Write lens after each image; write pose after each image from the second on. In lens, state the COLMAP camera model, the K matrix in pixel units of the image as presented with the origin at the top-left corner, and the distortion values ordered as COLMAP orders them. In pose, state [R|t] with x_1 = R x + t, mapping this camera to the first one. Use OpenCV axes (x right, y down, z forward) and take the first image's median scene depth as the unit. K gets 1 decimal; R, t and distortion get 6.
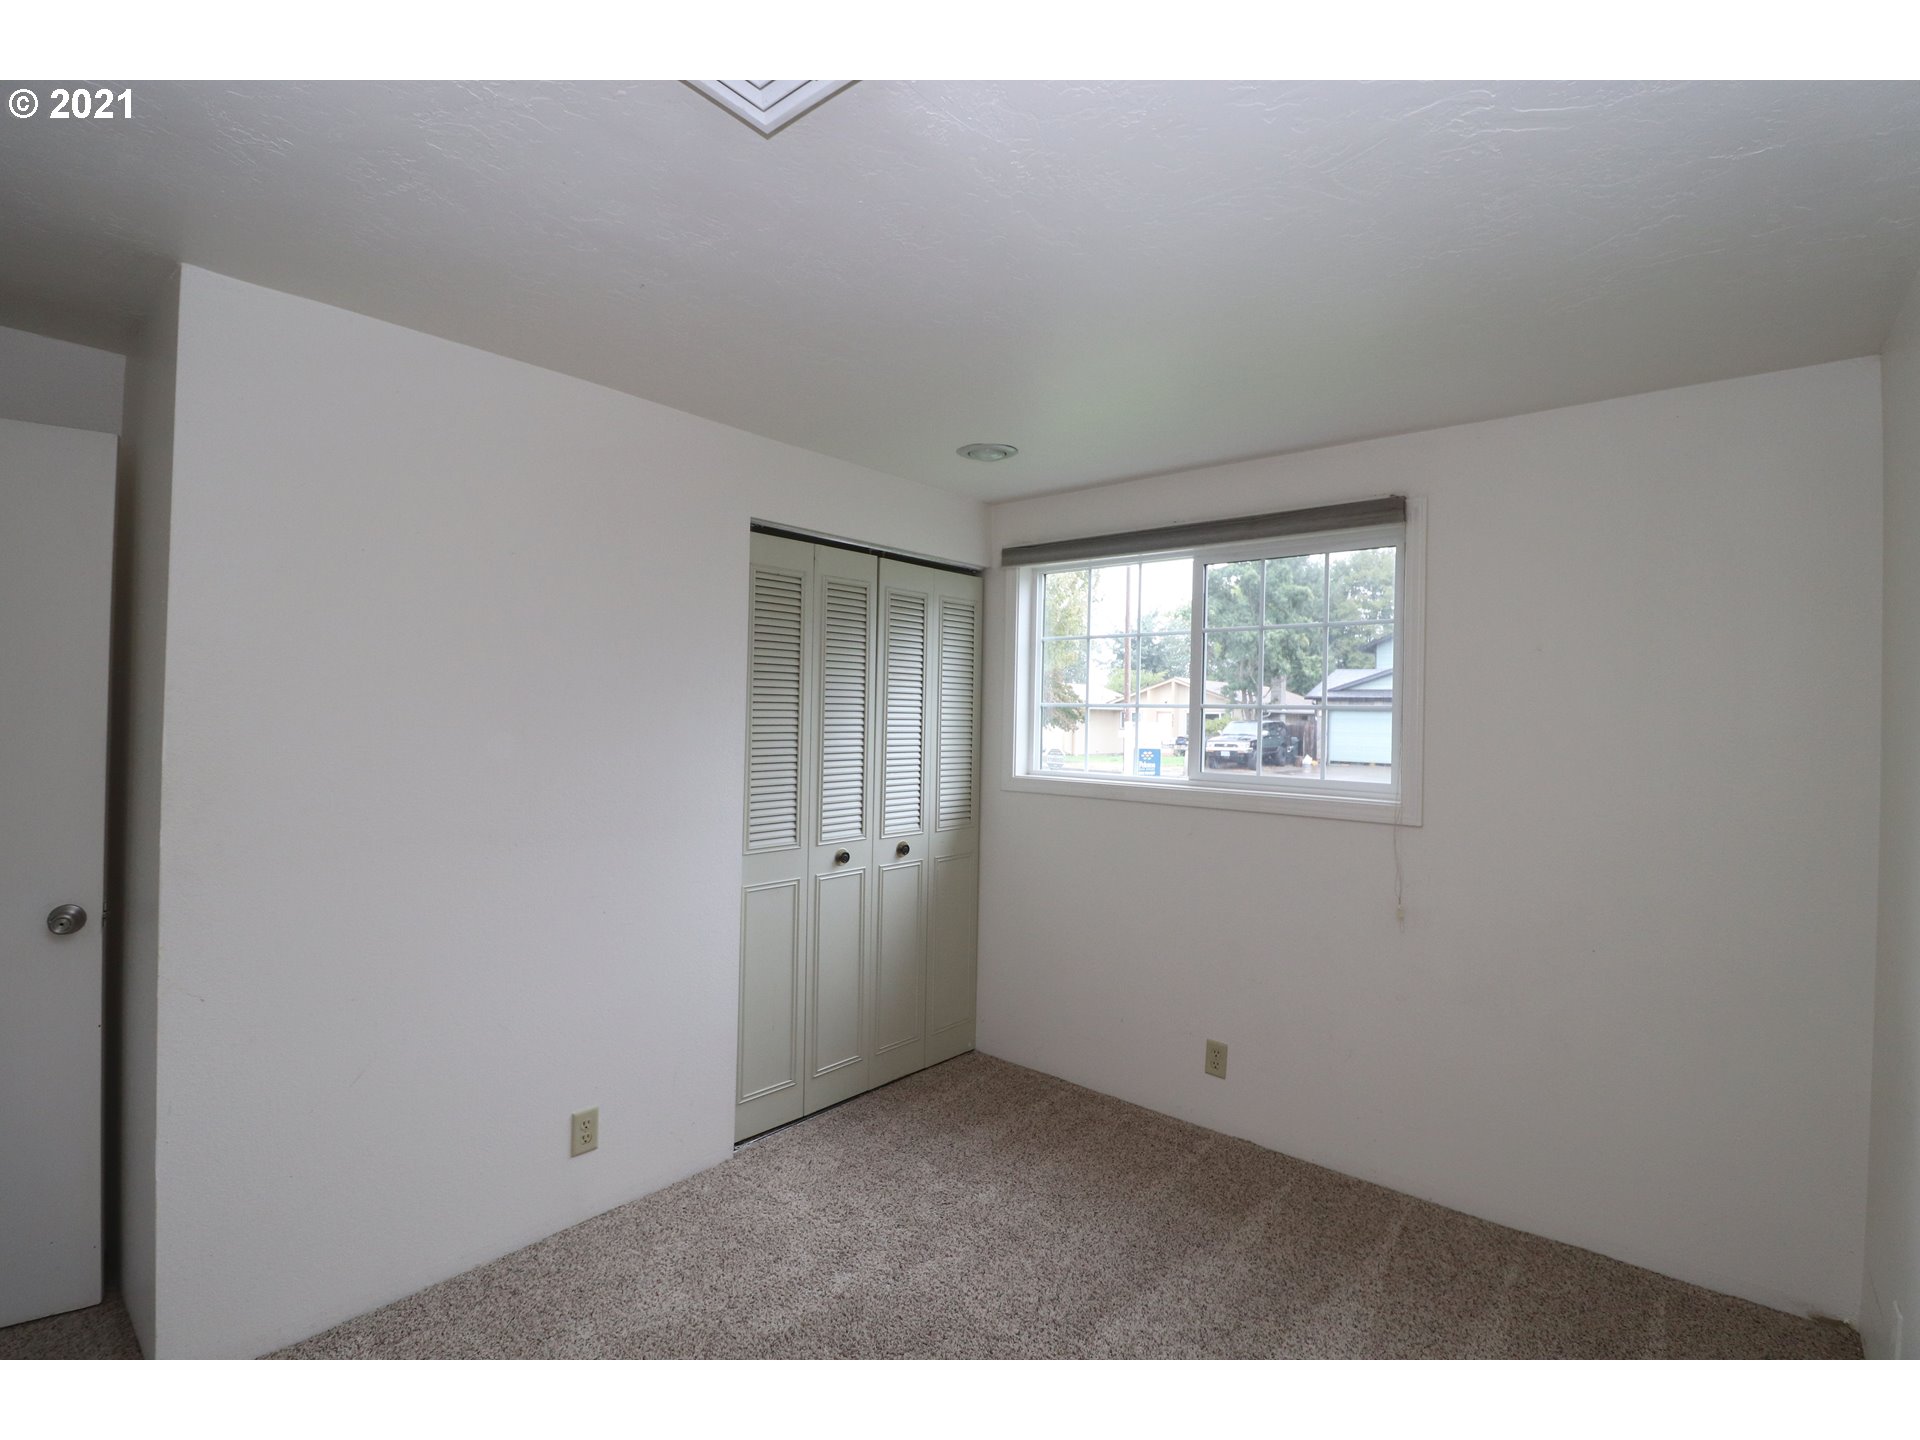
lens RADIAL K [[876.2, 0, 948.4], [0, 876.2, 685.8], [0, 0, 1]] dist [-0.021565, -0.000484]
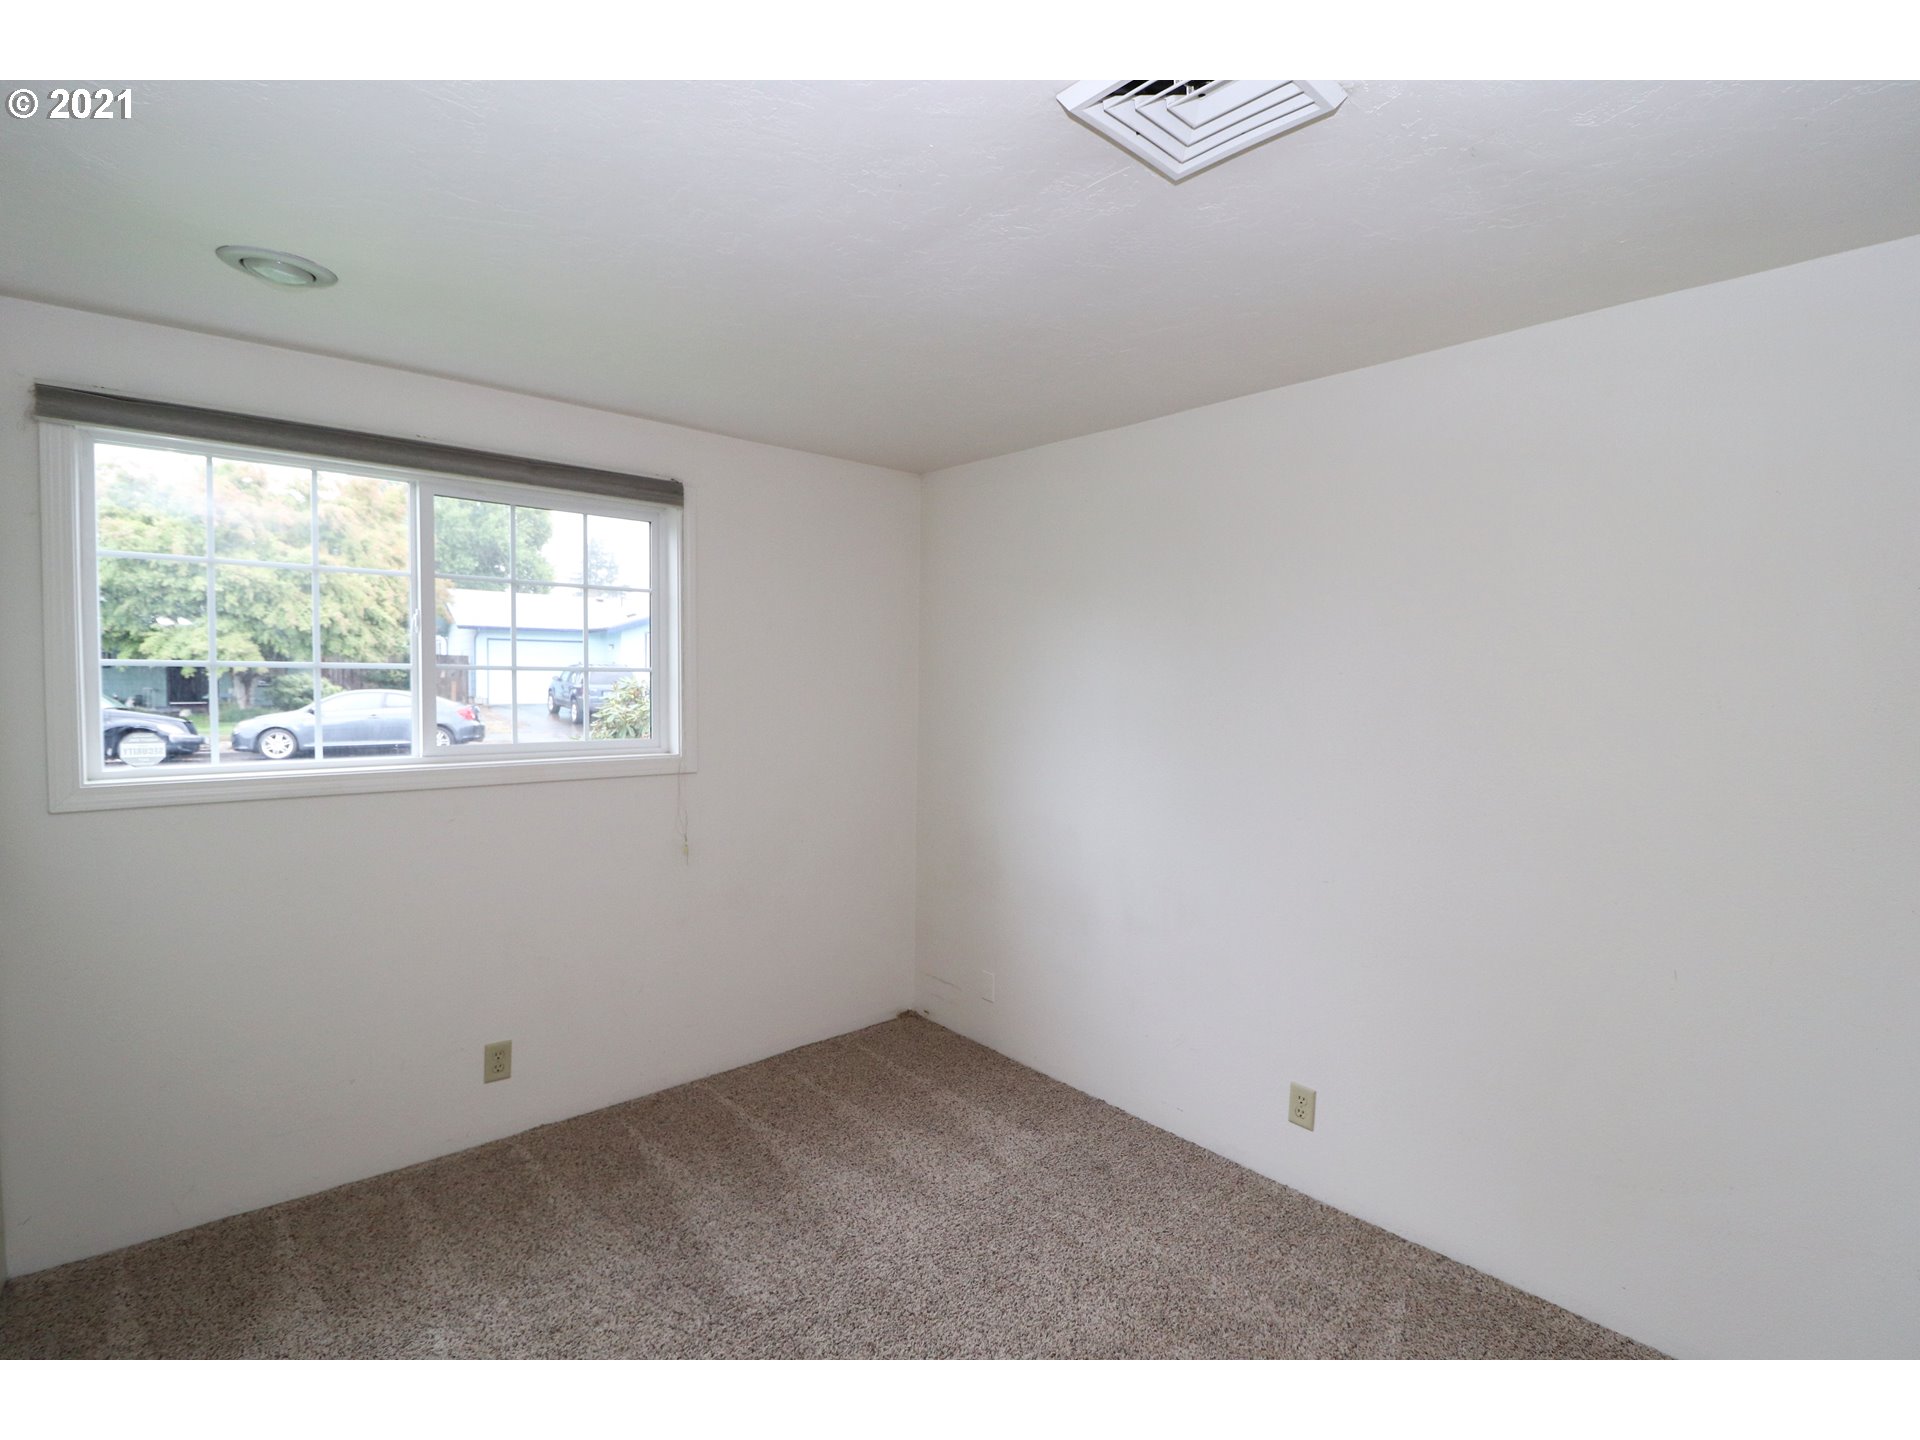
lens RADIAL K [[896.0, 0, 963.9], [0, 896.0, 705.0], [0, 0, 1]] dist [-0.026980, -0.001502]
pose [[0.135128, -0.047740, 0.989677, -0.483716], [-0.038999, 0.997808, 0.053457, -0.006530], [-0.990060, -0.045820, 0.132970, 0.393432]]
